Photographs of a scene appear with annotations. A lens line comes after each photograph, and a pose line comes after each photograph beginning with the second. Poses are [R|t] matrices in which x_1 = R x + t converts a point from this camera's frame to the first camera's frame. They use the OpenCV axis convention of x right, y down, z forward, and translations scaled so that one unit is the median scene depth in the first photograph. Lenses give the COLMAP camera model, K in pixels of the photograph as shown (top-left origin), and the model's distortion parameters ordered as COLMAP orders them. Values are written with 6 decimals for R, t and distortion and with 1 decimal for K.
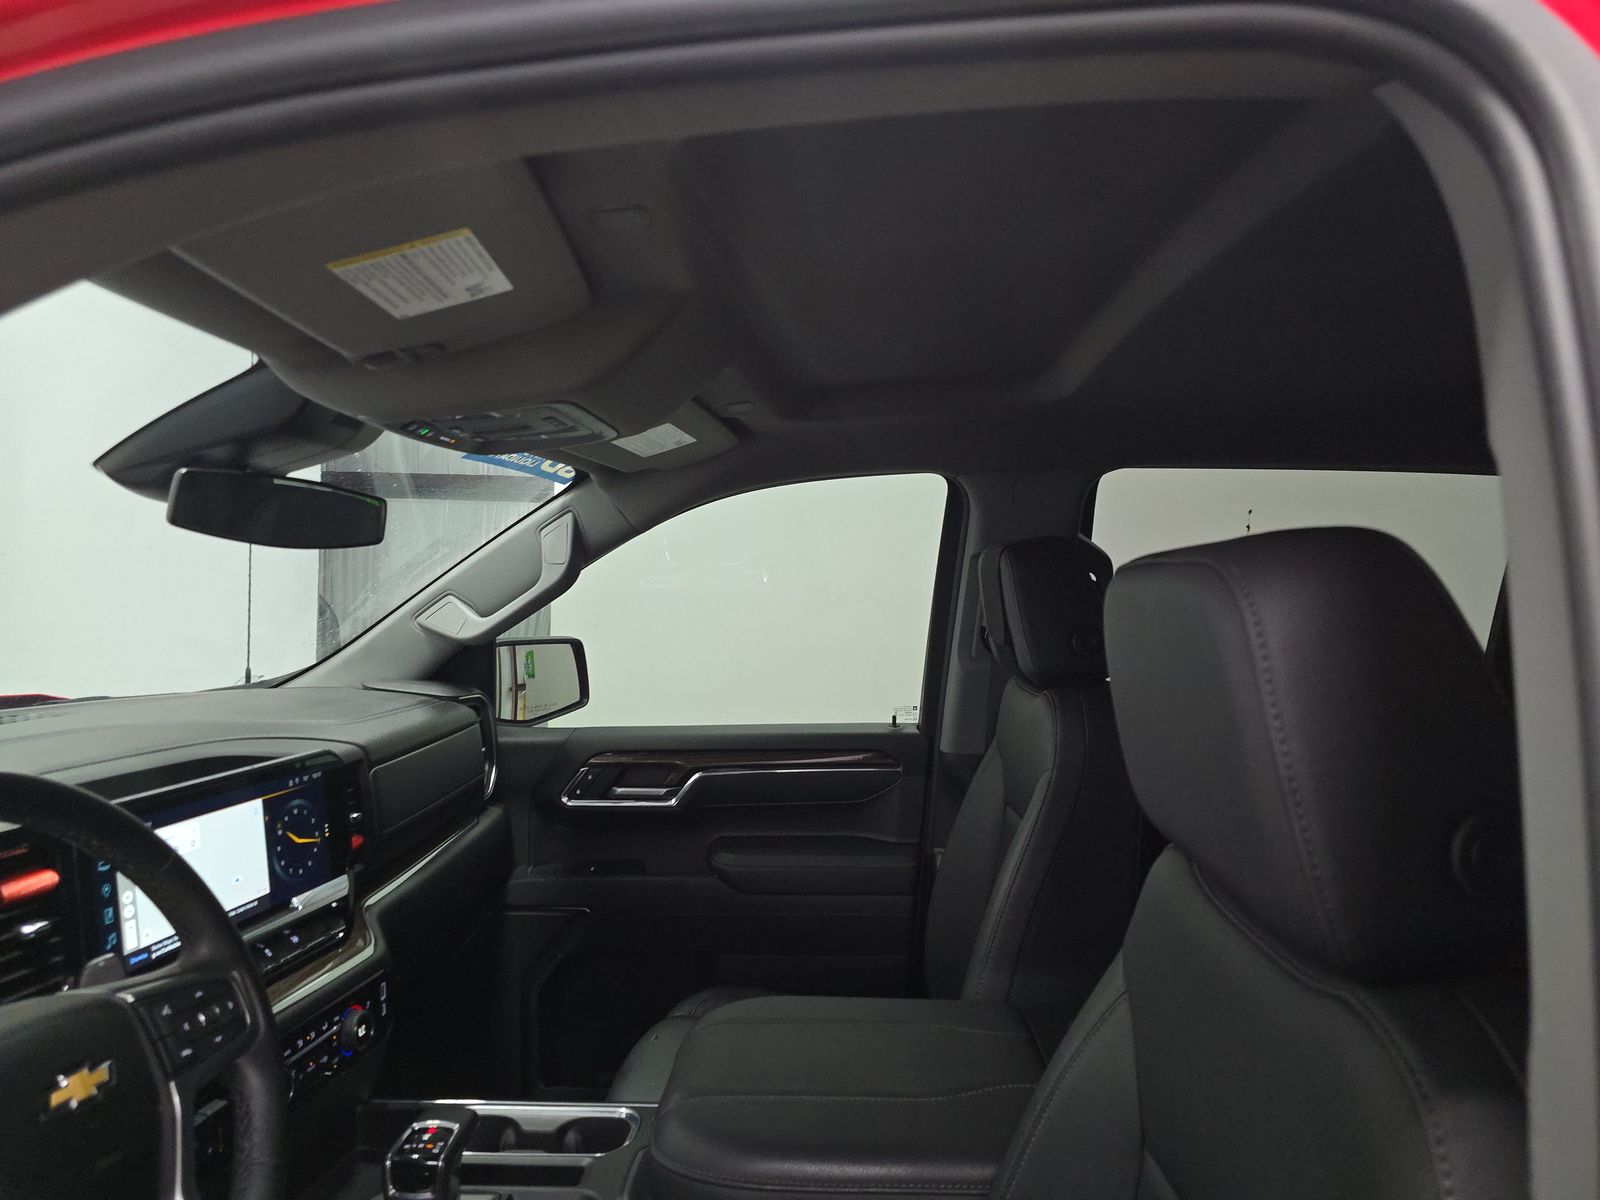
lens RADIAL K [[1063.2, 0, 797.3], [0, 1063.2, 601.5], [0, 0, 1]] dist [0.028108, -0.012437]
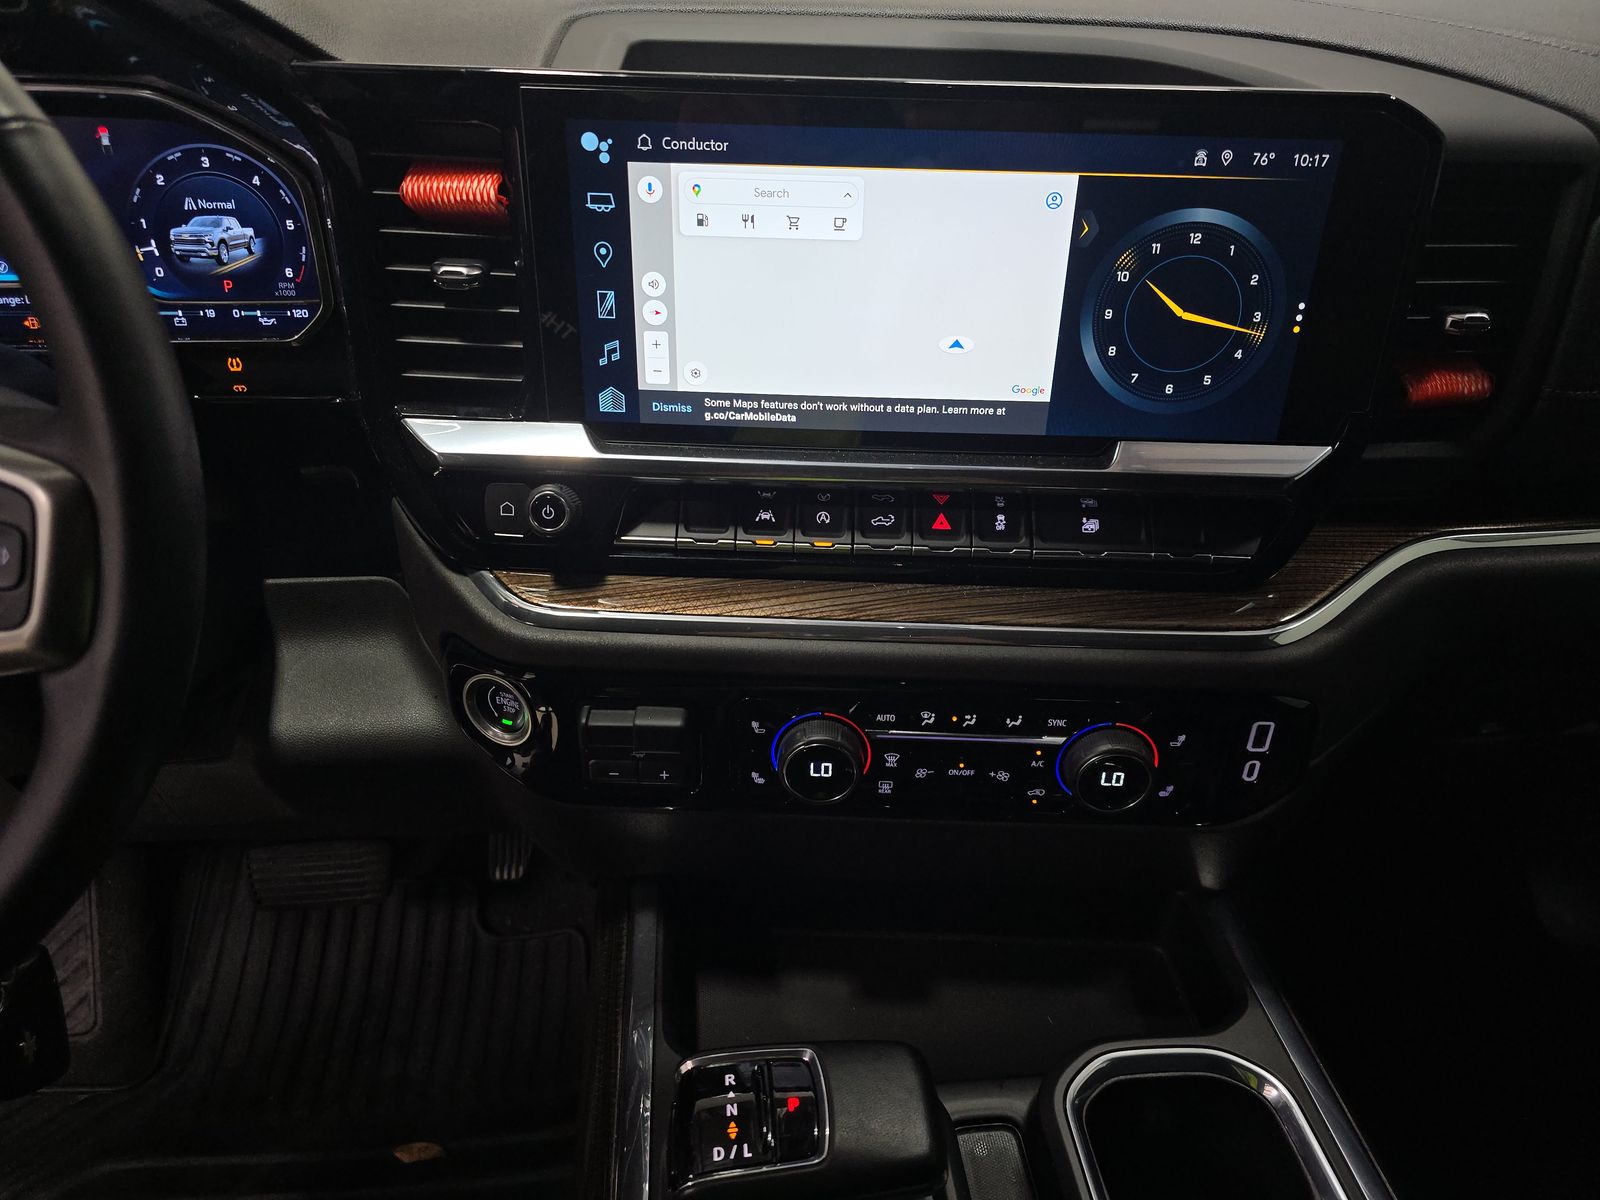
lens RADIAL K [[1063.2, 0, 788.9], [0, 1063.2, 602.1], [0, 0, 1]] dist [0.028108, -0.012437]
pose [[0.145540, 0.503291, -0.851772, -0.086108], [-0.040408, 0.863245, 0.503165, 0.119144], [0.988527, -0.038812, 0.145974, 0.788308]]
